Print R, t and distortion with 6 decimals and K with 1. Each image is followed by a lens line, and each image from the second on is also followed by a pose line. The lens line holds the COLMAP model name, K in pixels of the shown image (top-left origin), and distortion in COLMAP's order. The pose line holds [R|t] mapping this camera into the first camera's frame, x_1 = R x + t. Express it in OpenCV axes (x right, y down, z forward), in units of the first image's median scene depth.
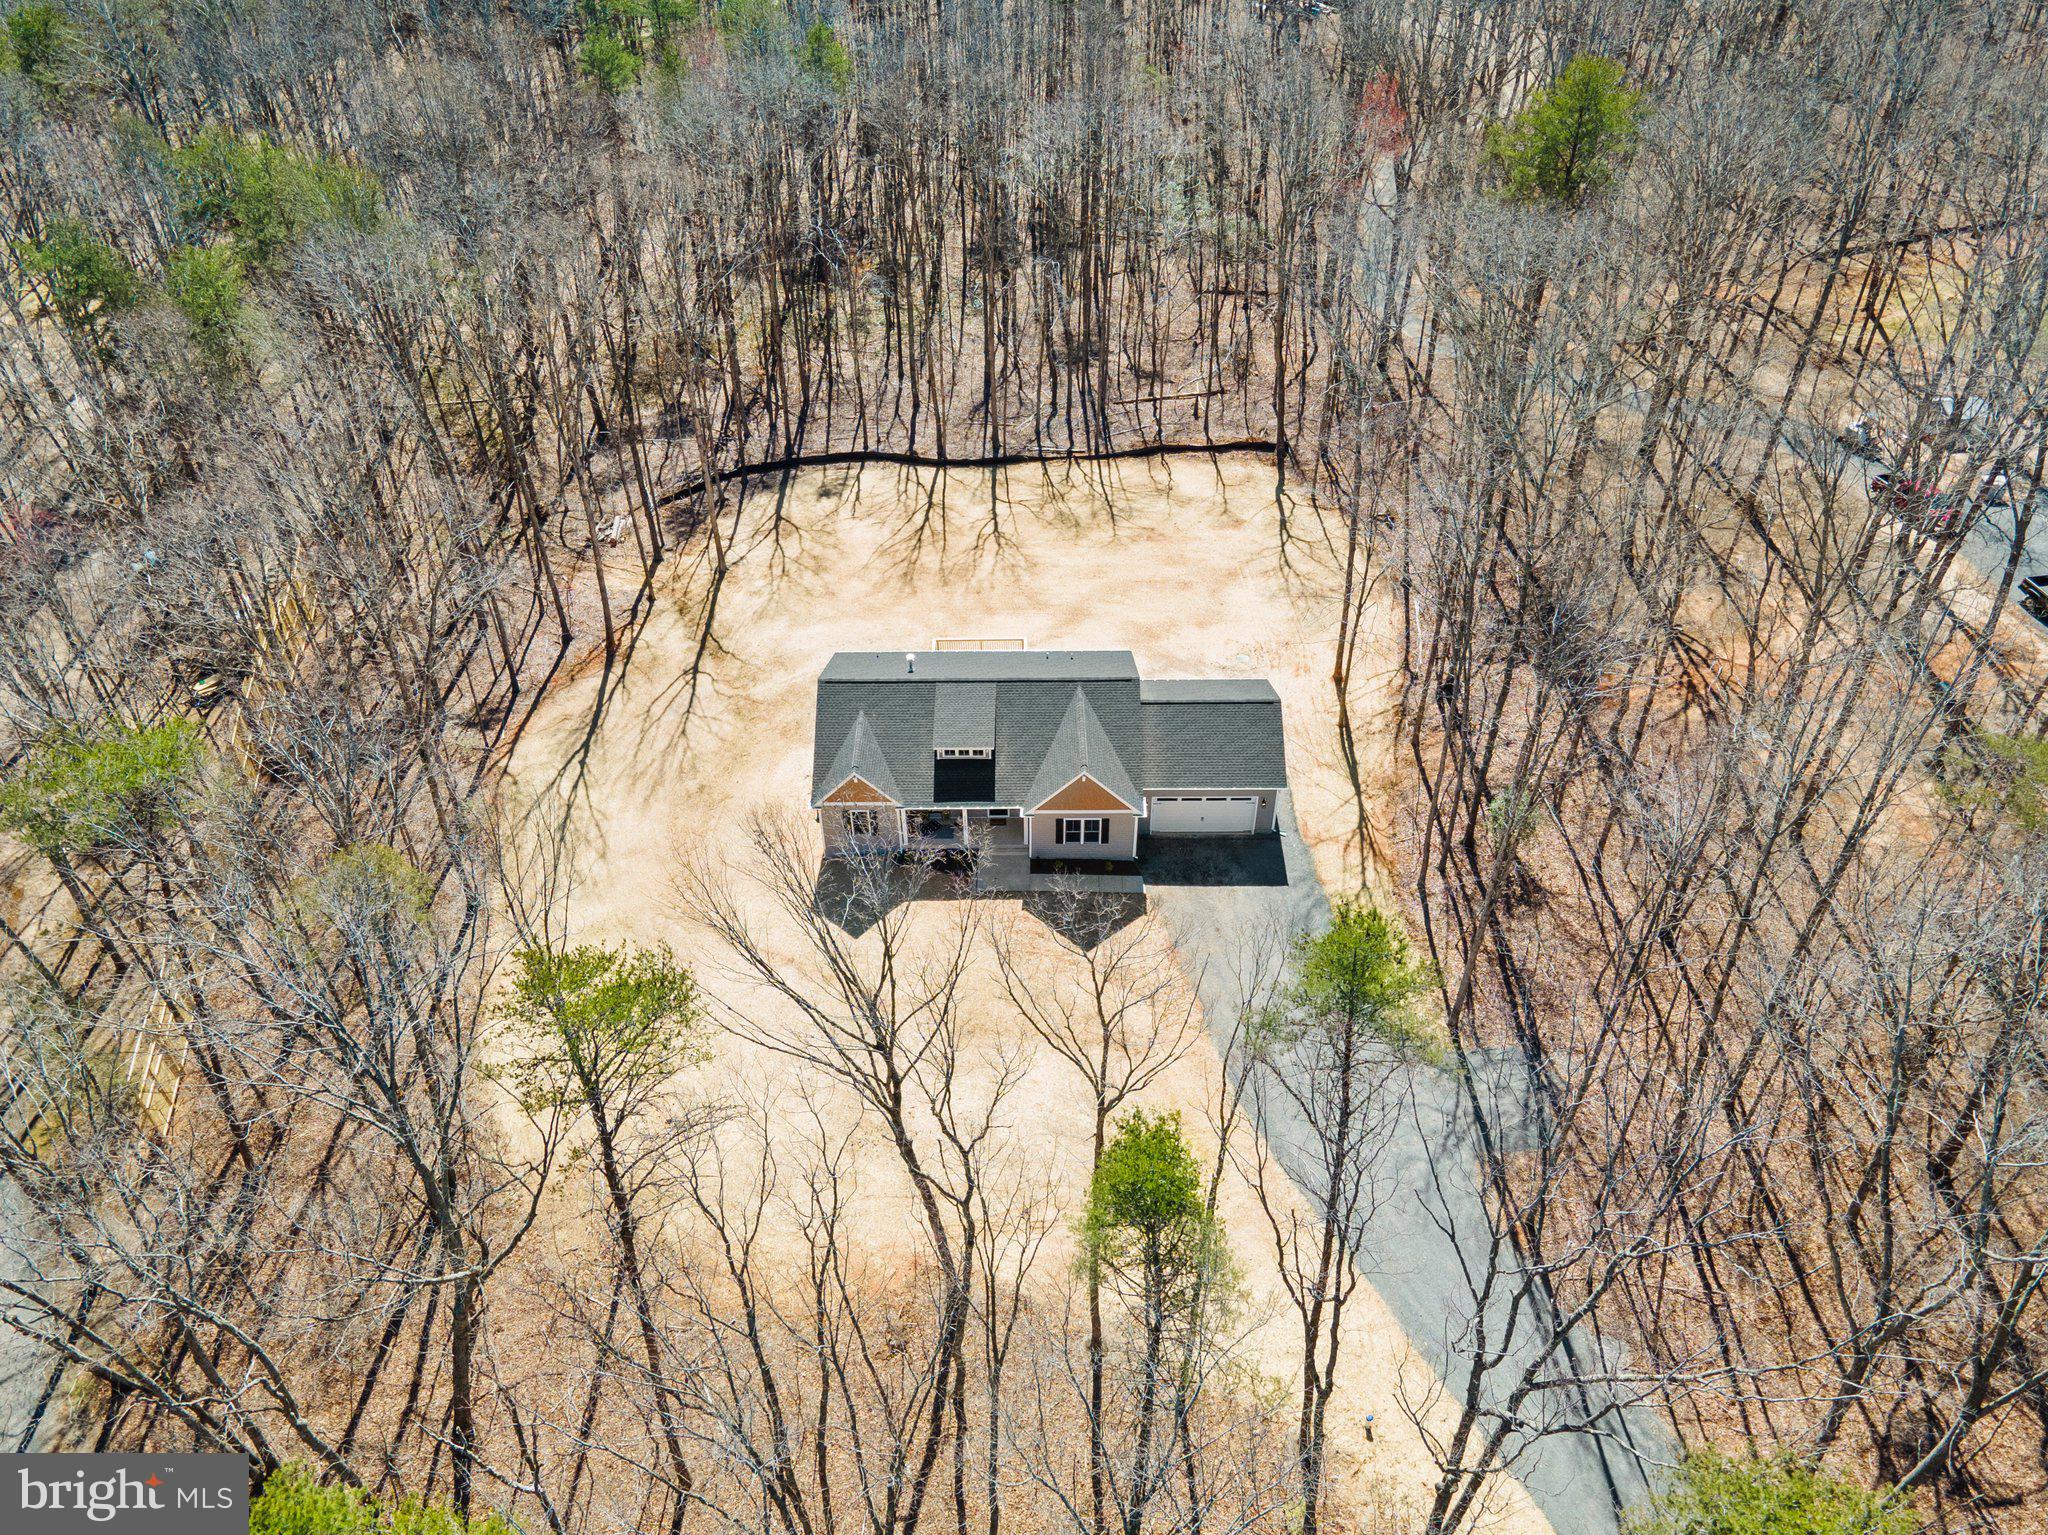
lens RADIAL K [[1395.2, 0, 1056.4], [0, 1395.2, 765.5], [0, 0, 1]] dist [0.031668, 0.001277]
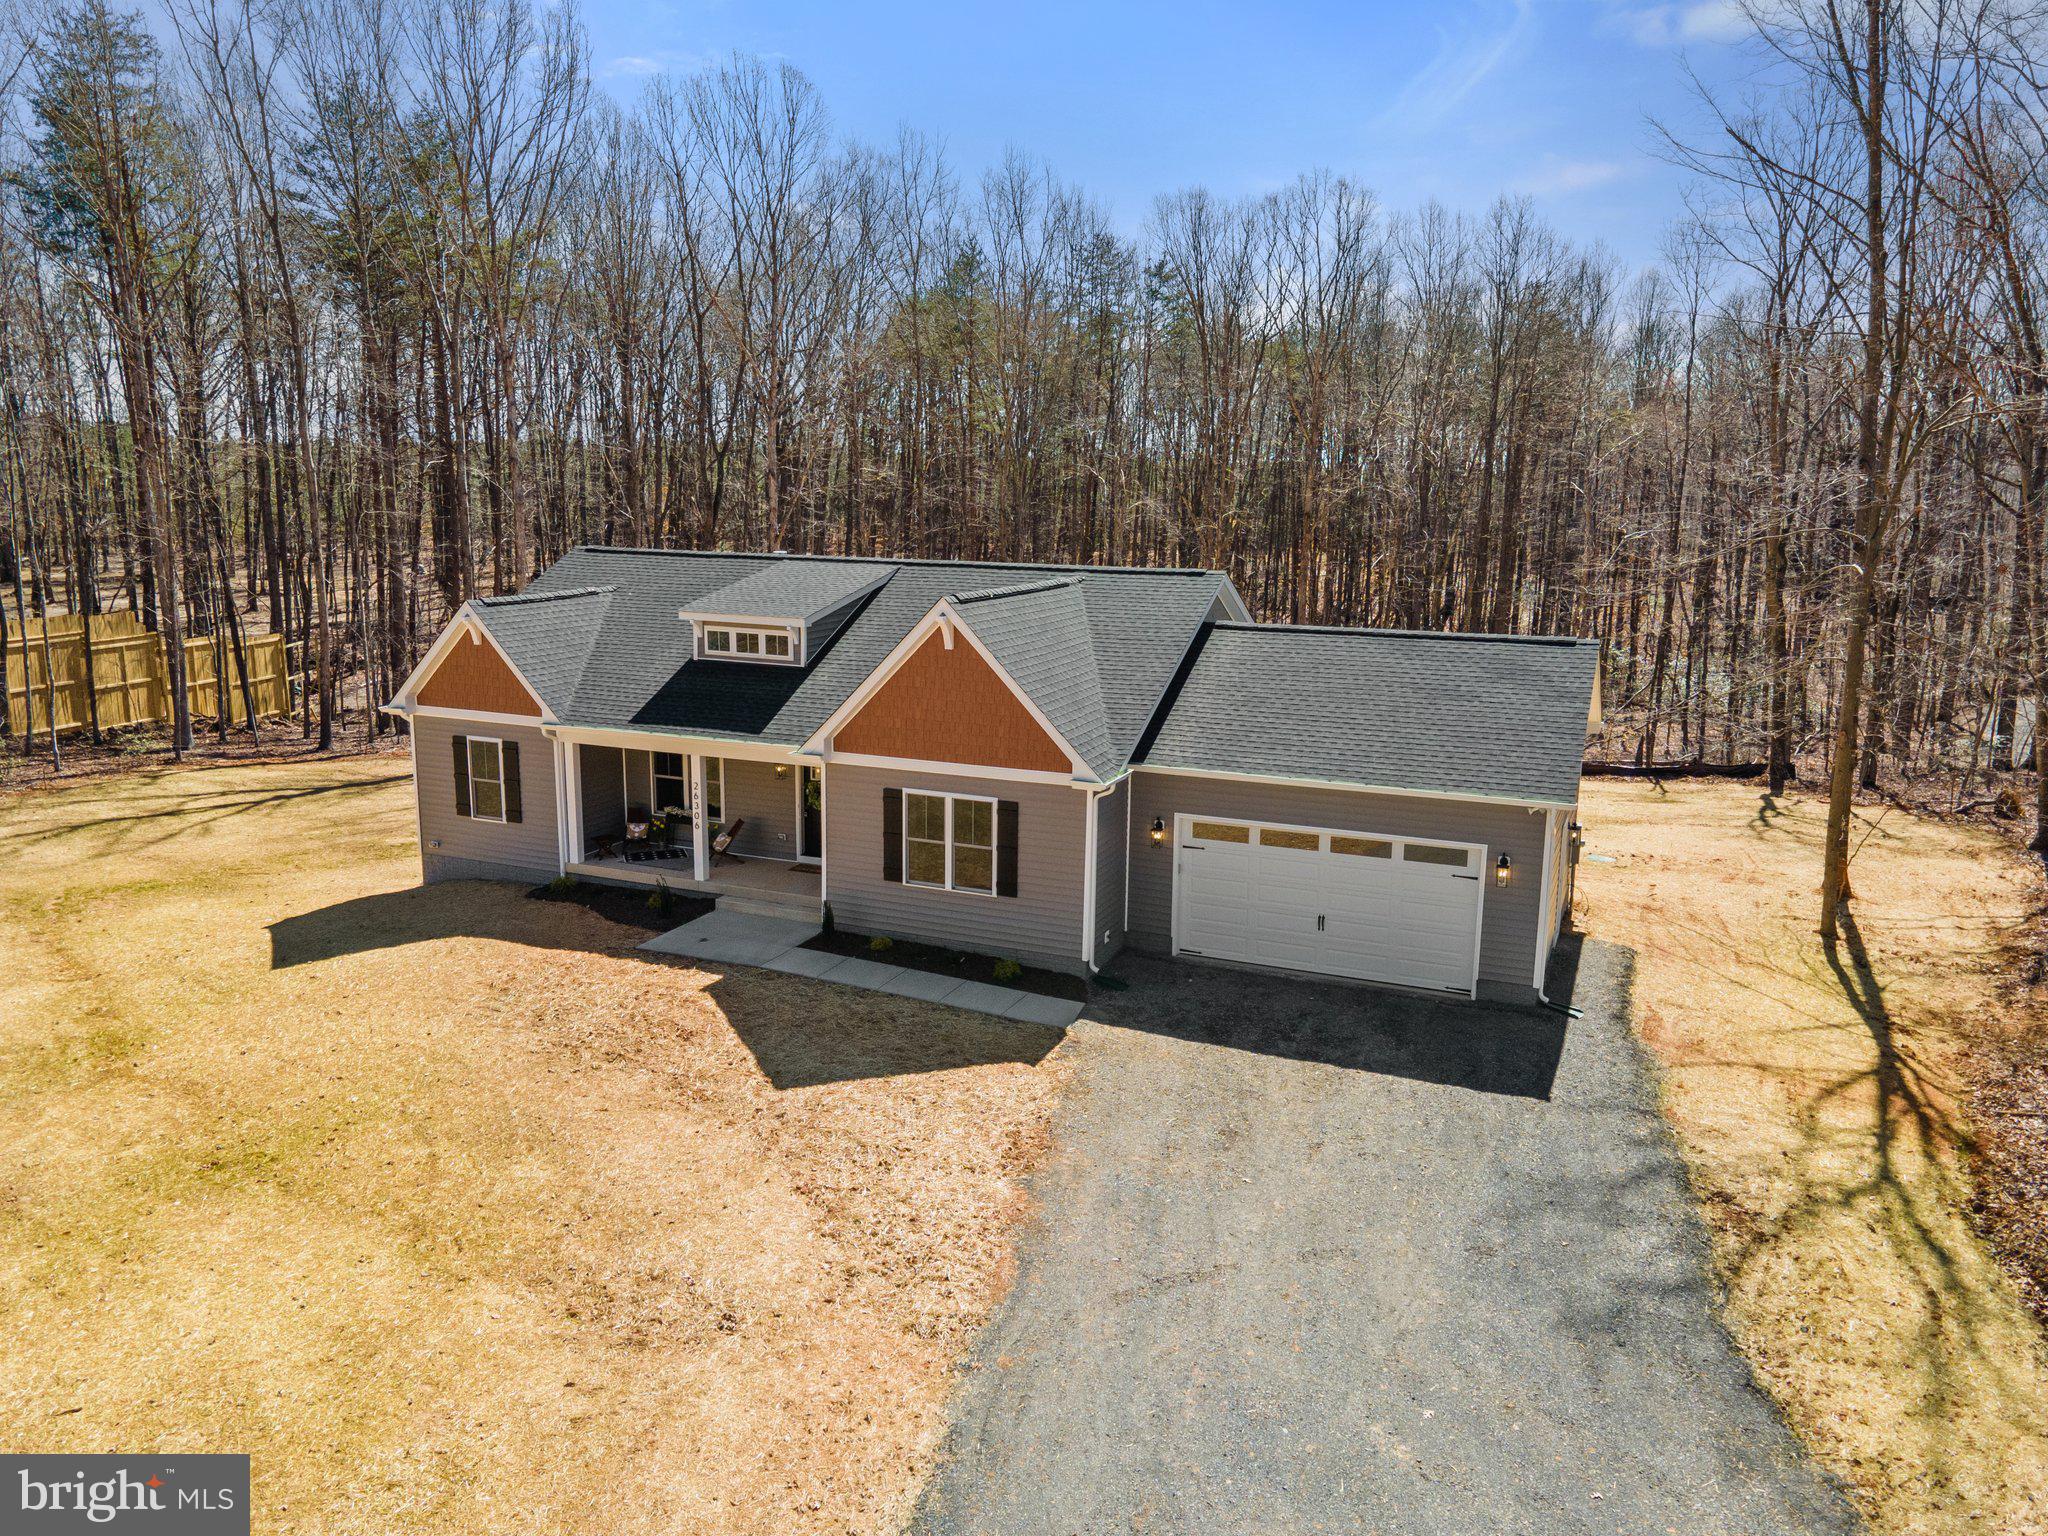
lens RADIAL K [[1485.1, 0, 1024.0], [0, 1485.1, 768.0], [0, 0, 1]] dist [0.022381, 0.035794]
pose [[0.917387, 0.093871, -0.386768, 0.155494], [-0.278230, 0.846135, -0.454580, 0.170502], [0.284586, 0.524636, 0.802351, 0.598115]]
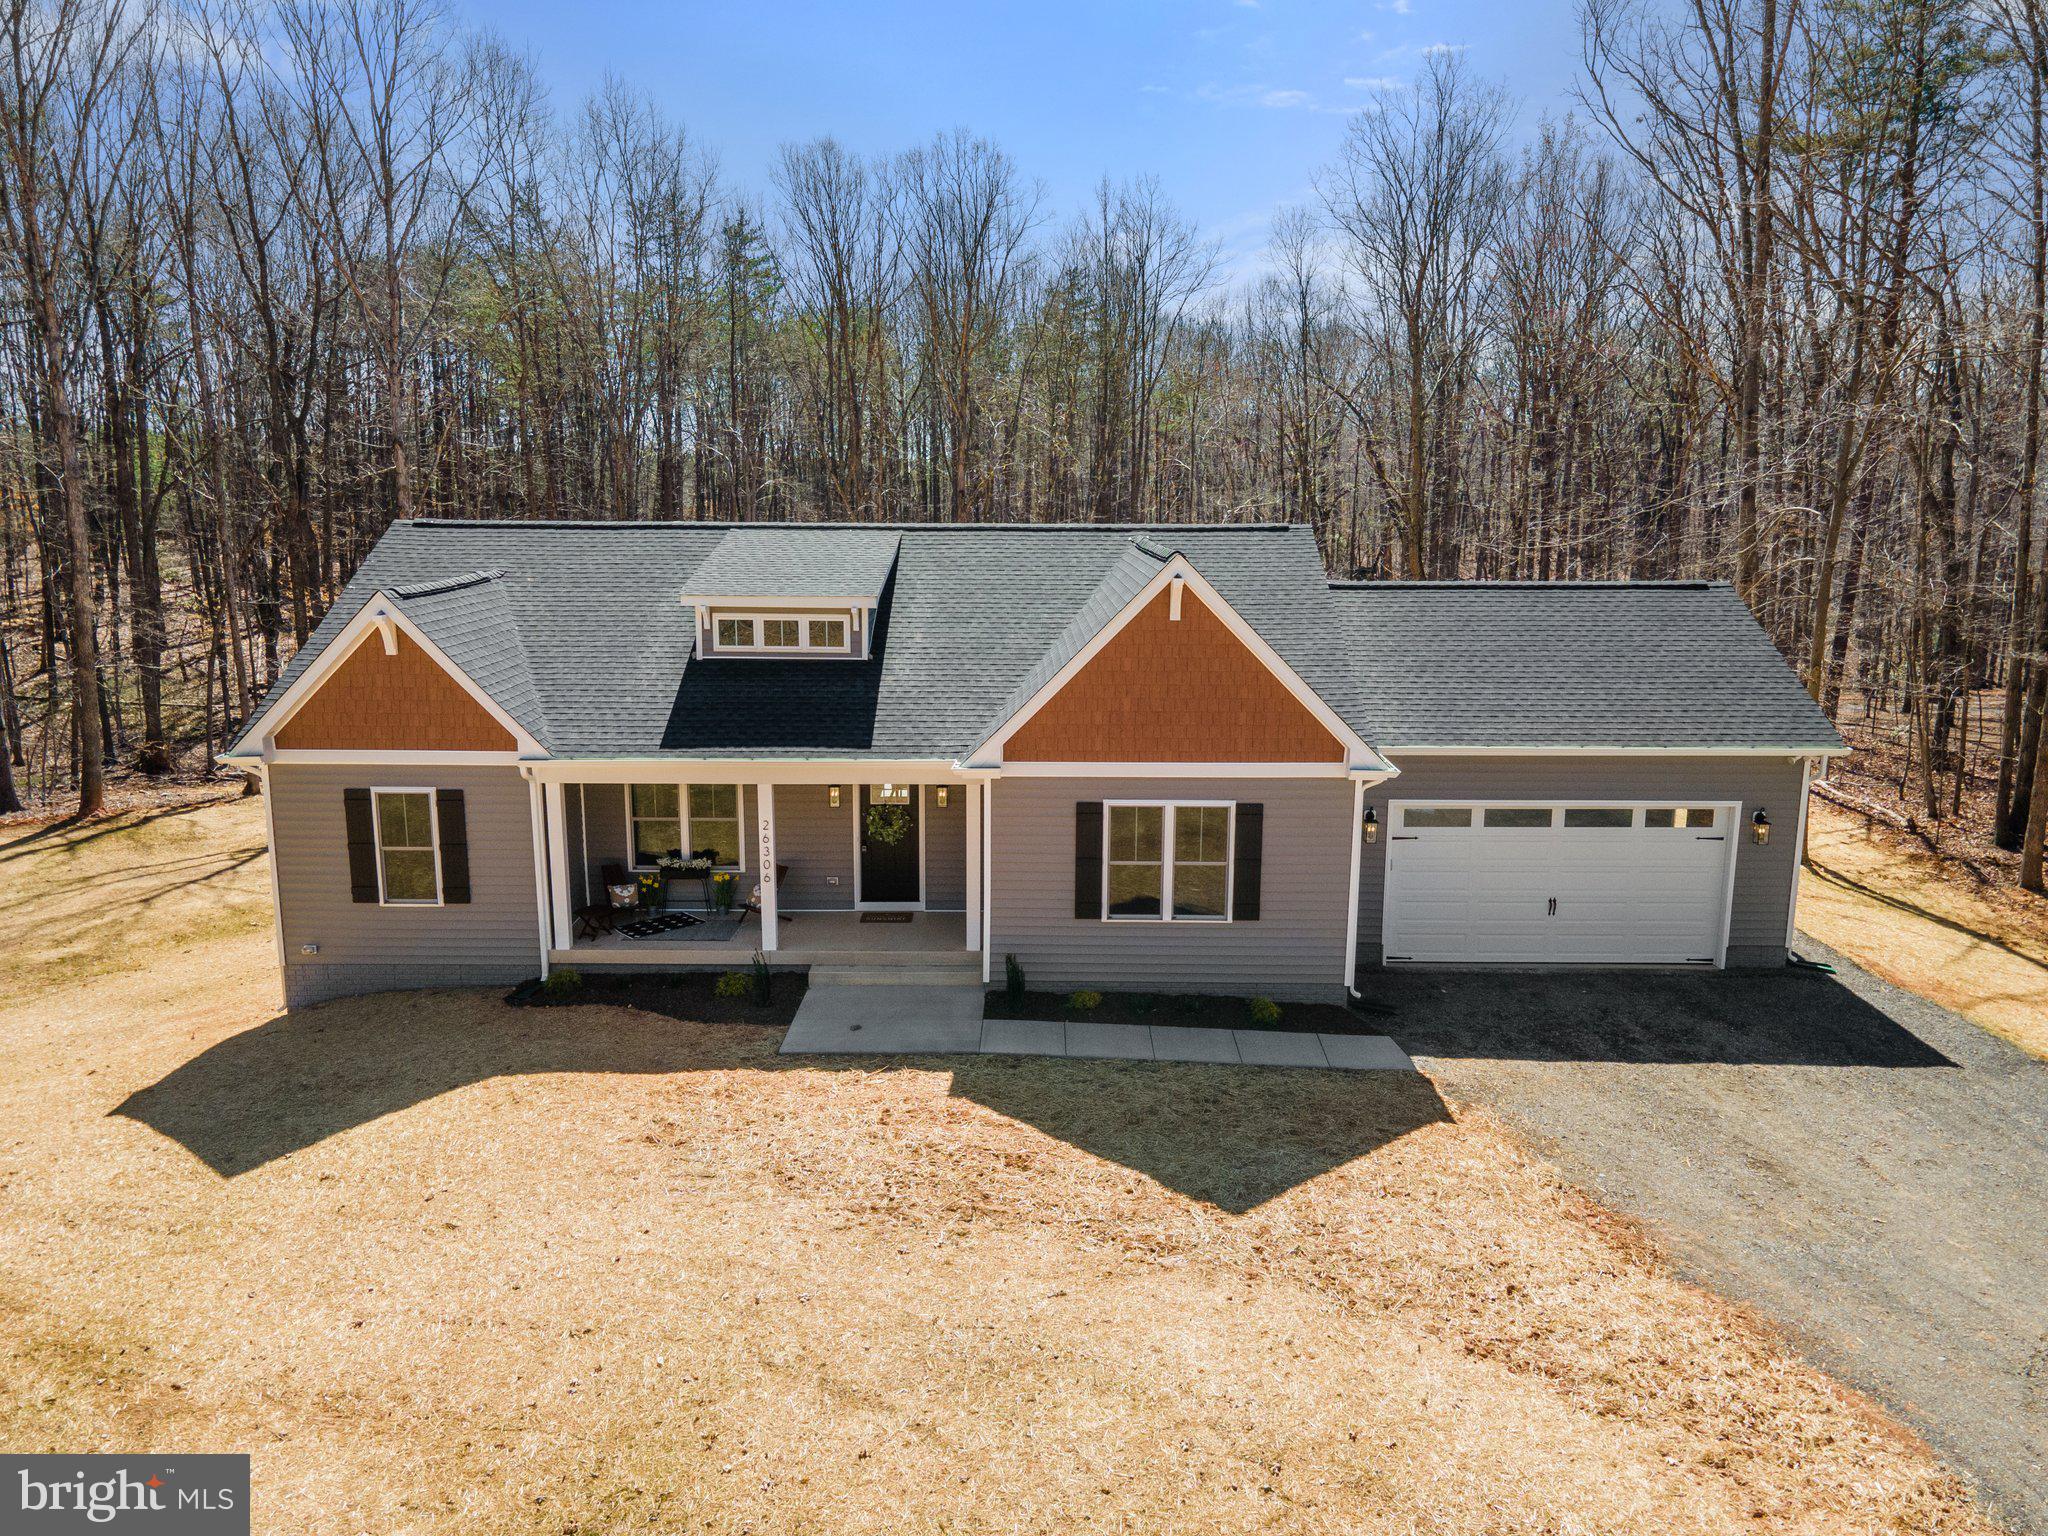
lens RADIAL K [[1509.3, 0, 1030.4], [0, 1509.3, 755.0], [0, 0, 1]] dist [0.033564, 0.004689]
pose [[0.999920, 0.011446, -0.005376, -0.007276], [-0.012583, 0.858457, -0.512731, 0.161666], [-0.001253, 0.512758, 0.858532, 0.624648]]
